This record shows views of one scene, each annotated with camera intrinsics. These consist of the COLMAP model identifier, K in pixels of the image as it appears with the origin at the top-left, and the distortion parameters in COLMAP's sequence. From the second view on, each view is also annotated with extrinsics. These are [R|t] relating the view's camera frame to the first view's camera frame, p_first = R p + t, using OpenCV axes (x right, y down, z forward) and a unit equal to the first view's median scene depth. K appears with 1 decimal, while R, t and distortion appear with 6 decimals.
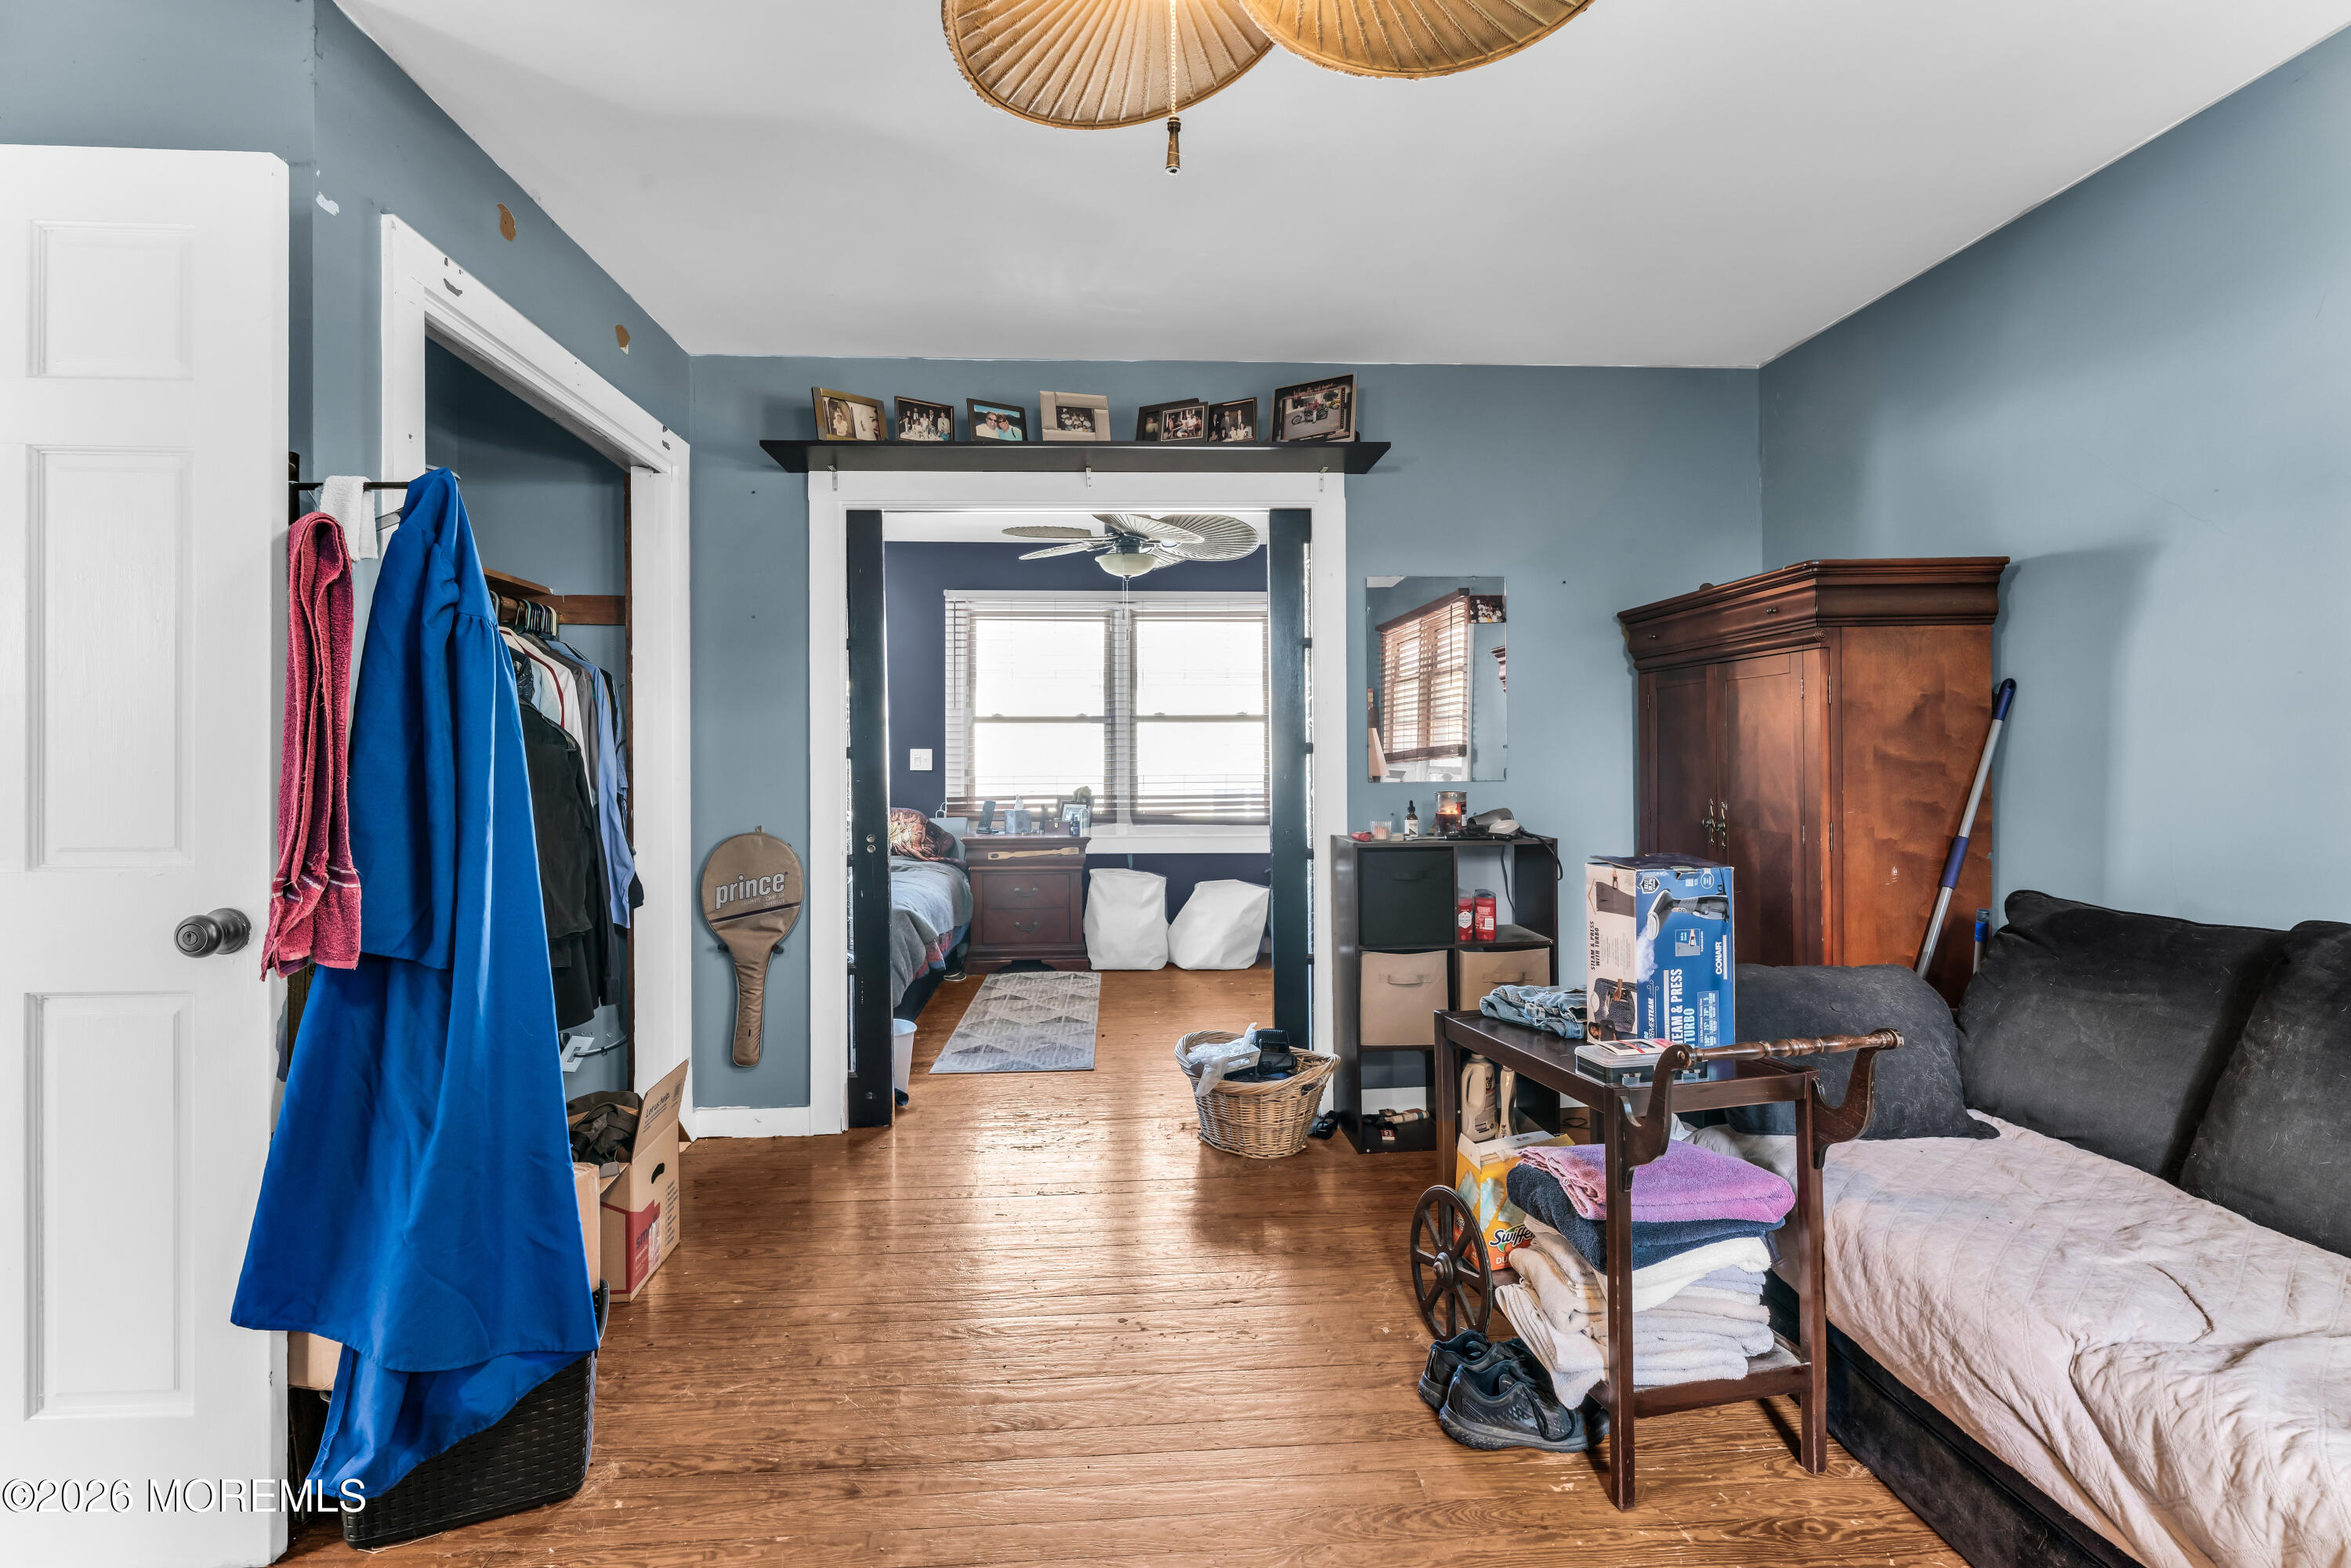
lens RADIAL K [[1132.9, 0, 1173.4], [0, 1132.9, 768.9], [0, 0, 1]] dist [-0.000344, 0.000076]
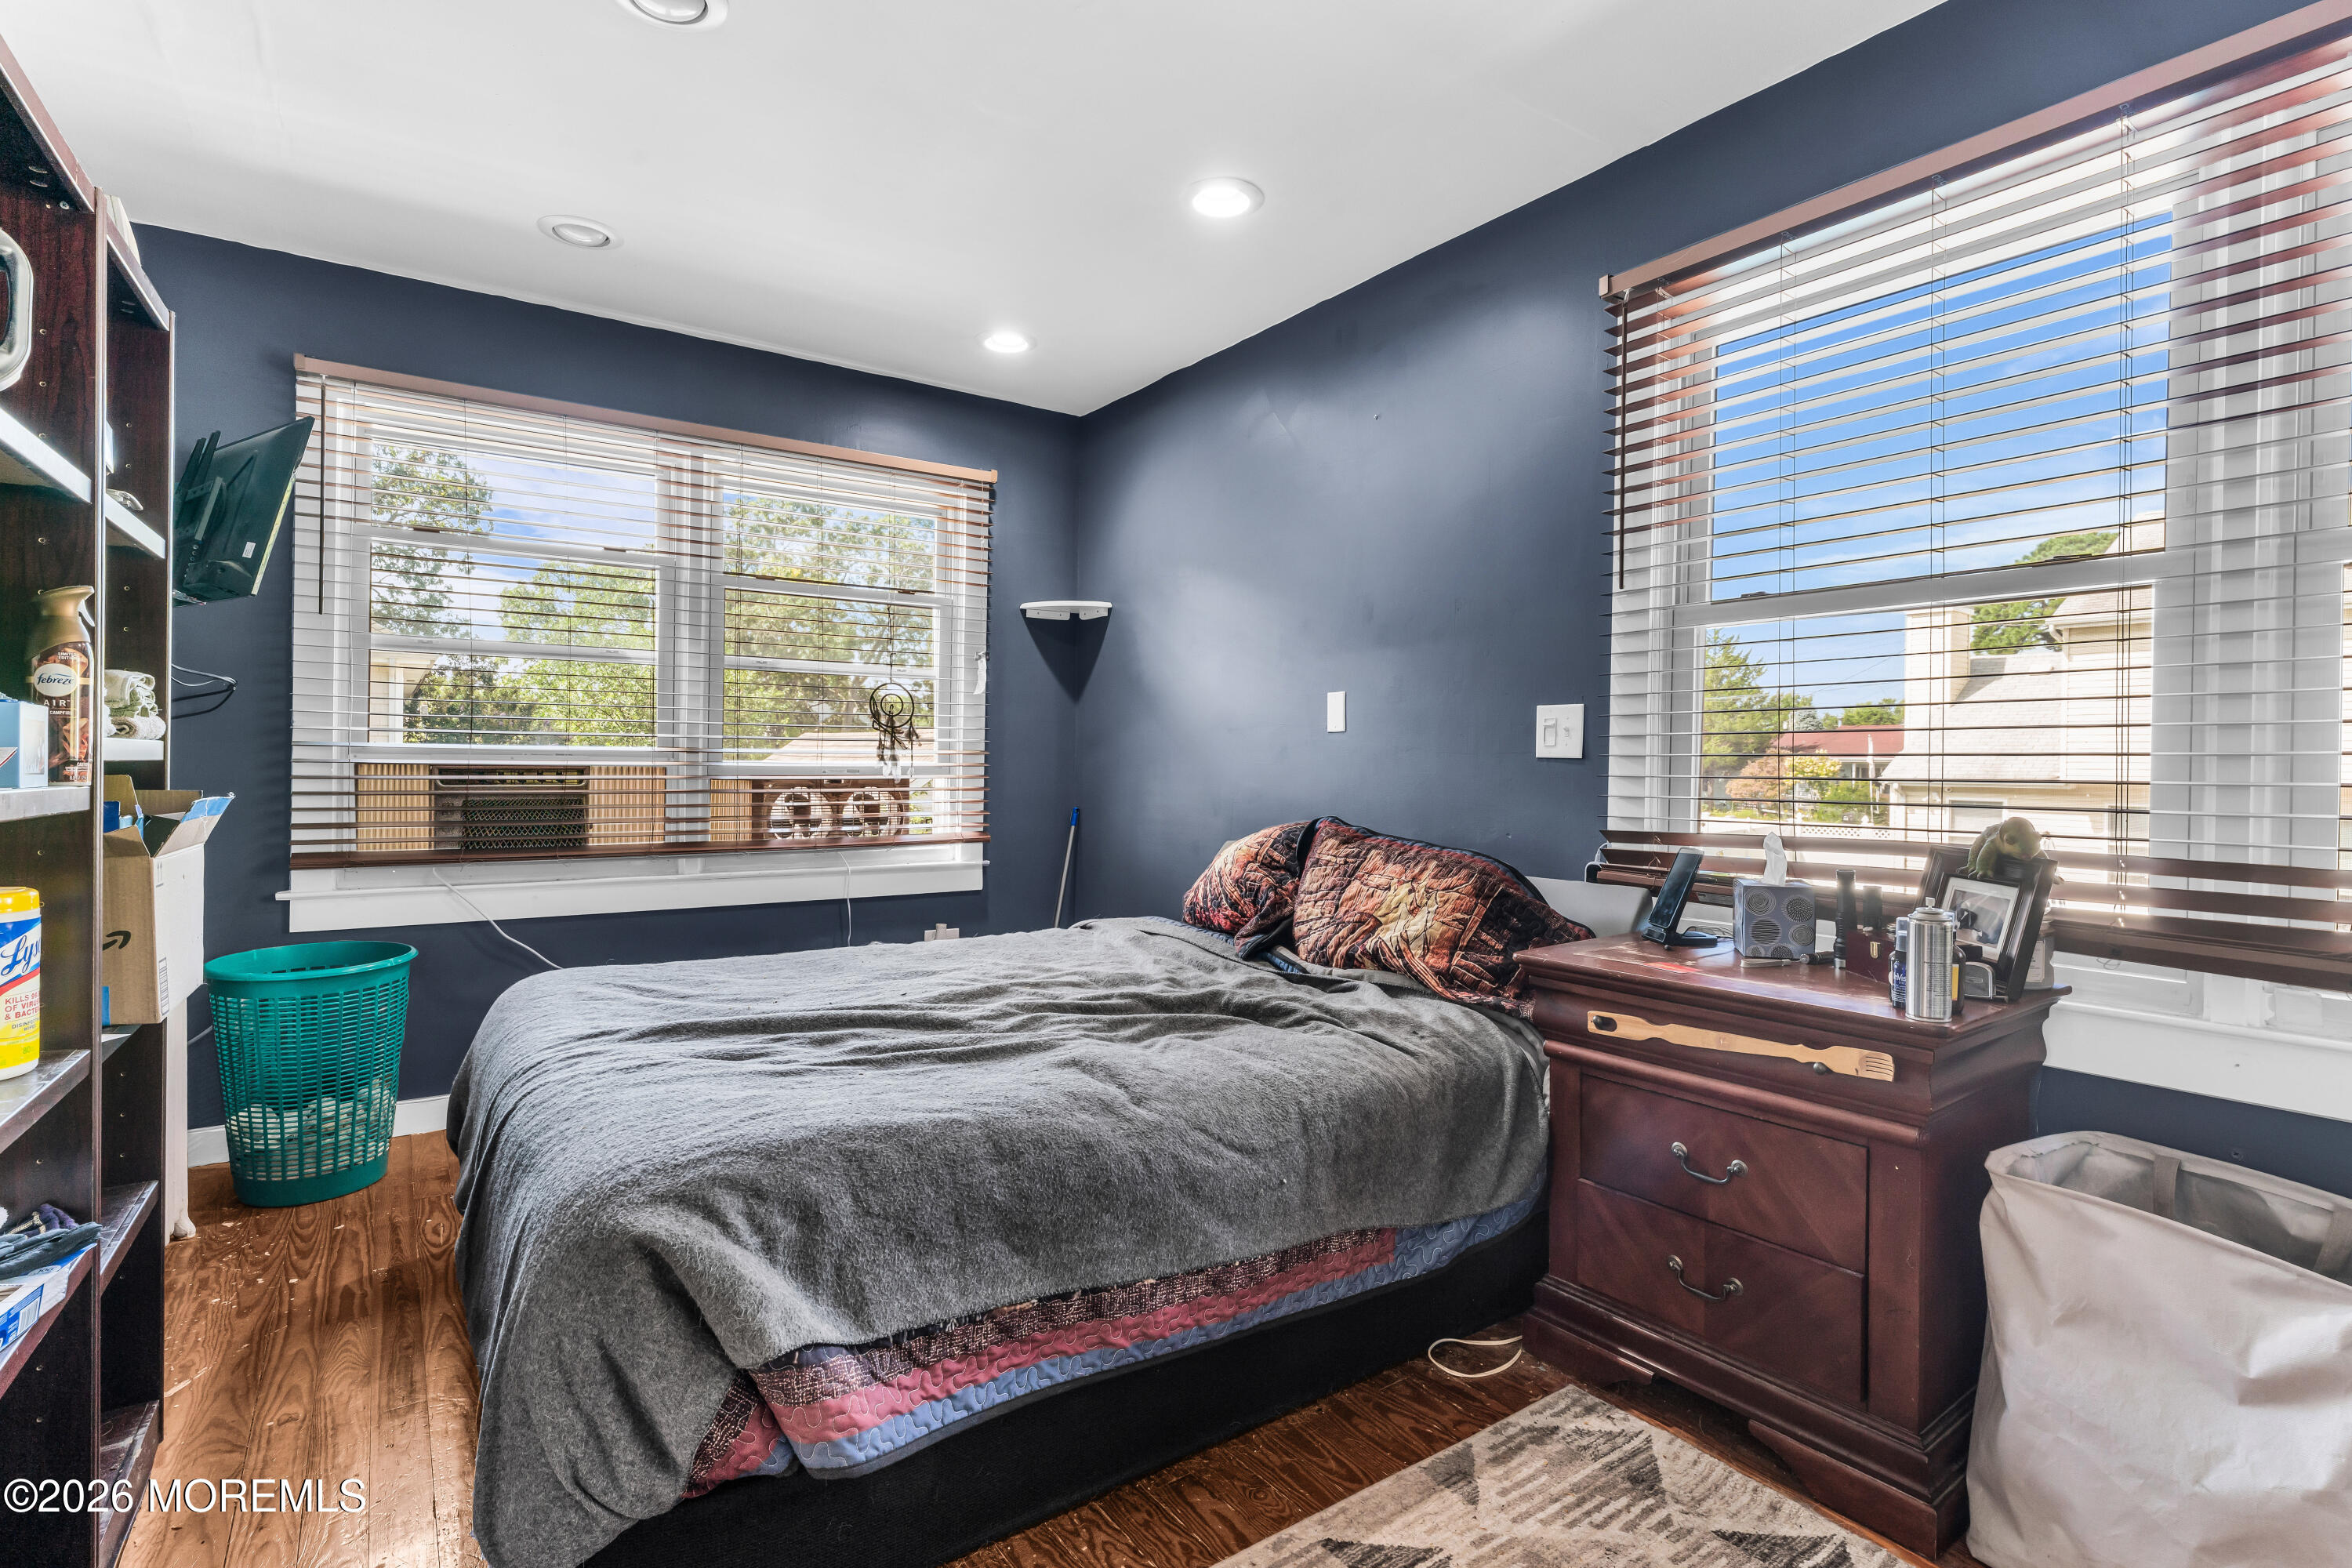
lens RADIAL K [[1133.4, 0, 1182.2], [0, 1133.4, 764.8], [0, 0, 1]] dist [-0.000344, 0.000076]
pose [[0.507135, 0.009886, -0.861810, 0.051776], [-0.015138, 0.999882, 0.002562, 0.004508], [0.861734, 0.011747, 0.507225, 0.686732]]
